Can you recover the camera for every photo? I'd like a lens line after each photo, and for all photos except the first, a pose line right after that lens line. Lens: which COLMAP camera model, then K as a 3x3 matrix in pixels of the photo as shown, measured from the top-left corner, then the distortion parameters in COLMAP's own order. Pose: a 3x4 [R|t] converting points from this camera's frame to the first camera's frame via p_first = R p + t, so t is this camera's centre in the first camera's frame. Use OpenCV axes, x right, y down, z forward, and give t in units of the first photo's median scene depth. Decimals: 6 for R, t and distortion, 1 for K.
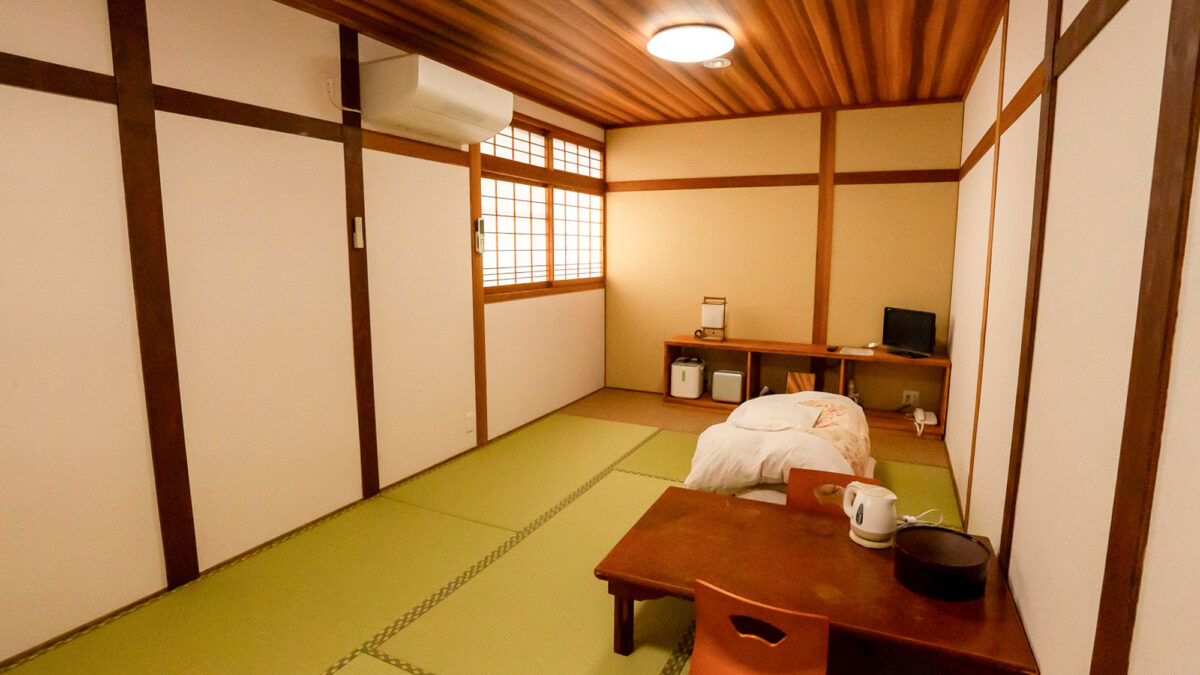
lens RADIAL K [[621.8, 0, 600.0], [0, 621.8, 337.5], [0, 0, 1]] dist [-0.002129, -0.000317]
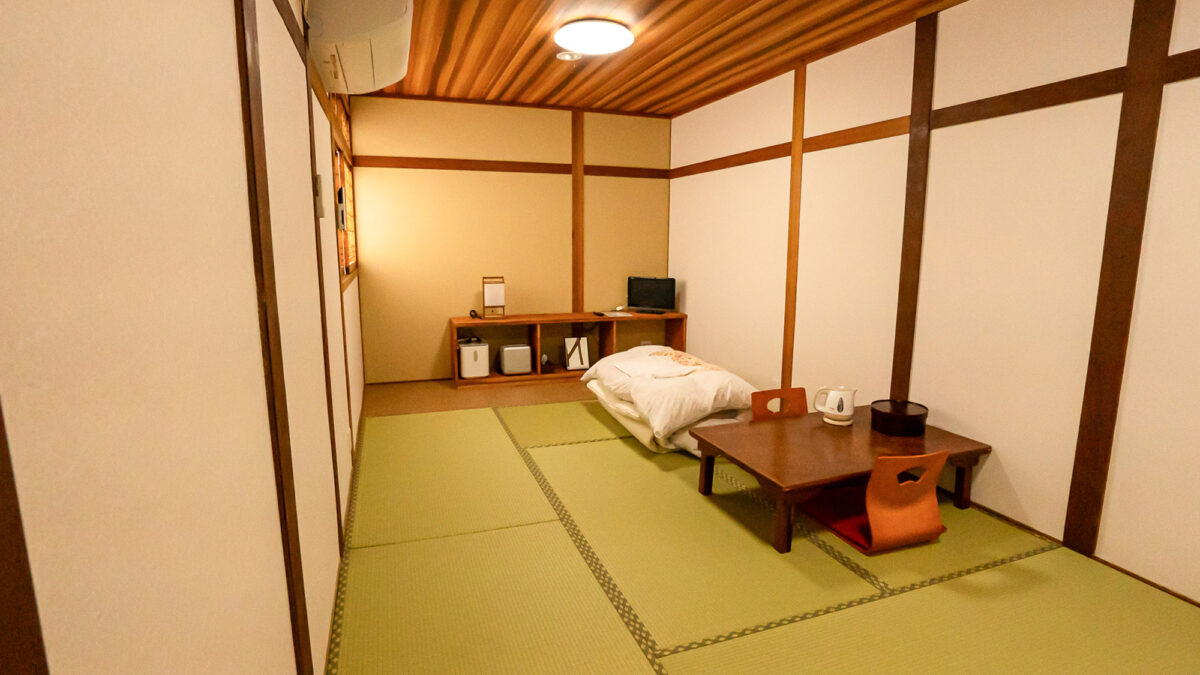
lens RADIAL K [[611.2, 0, 600.0], [0, 611.2, 337.5], [0, 0, 1]] dist [0.001298, 0.000080]
pose [[0.714356, -0.118933, 0.689602, -0.424612], [0.101728, 0.992633, 0.065816, -0.013639], [-0.692349, 0.023136, 0.721192, 0.149178]]
